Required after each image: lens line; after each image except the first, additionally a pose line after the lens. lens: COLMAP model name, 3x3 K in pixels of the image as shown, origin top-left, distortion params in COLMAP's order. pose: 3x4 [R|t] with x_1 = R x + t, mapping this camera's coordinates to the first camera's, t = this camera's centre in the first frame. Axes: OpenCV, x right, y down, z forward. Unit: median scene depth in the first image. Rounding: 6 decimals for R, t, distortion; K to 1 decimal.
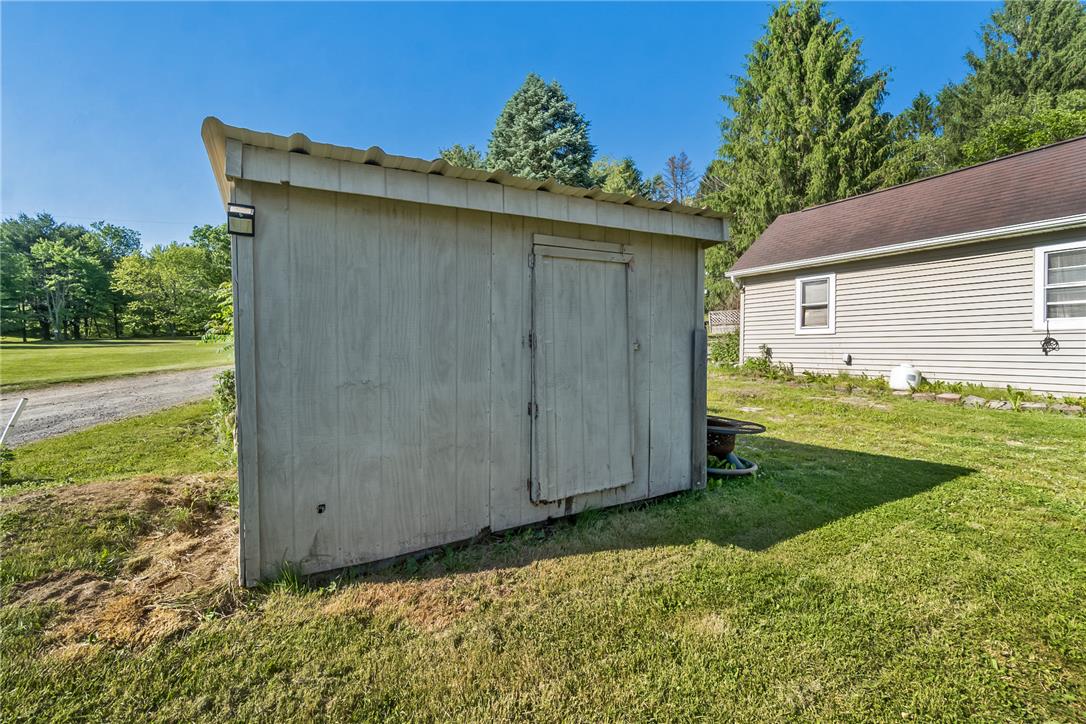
lens RADIAL K [[483.0, 0, 544.6], [0, 483.0, 359.5], [0, 0, 1]] dist [-0.004813, 0.001217]
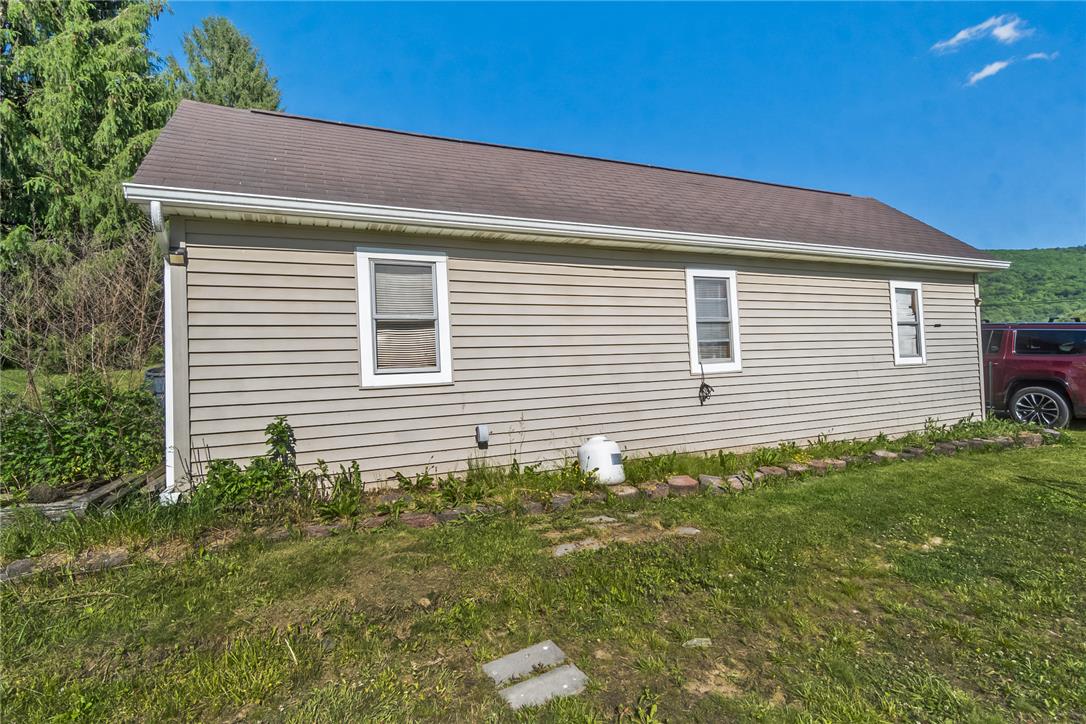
lens RADIAL K [[534.5, 0, 545.7], [0, 534.5, 358.2], [0, 0, 1]] dist [-0.007022, -0.001698]
pose [[0.110294, 0.031194, 0.993409, 0.098828], [0.068976, 0.996857, -0.038960, -0.051269], [-0.991503, 0.072818, 0.107795, 0.841827]]
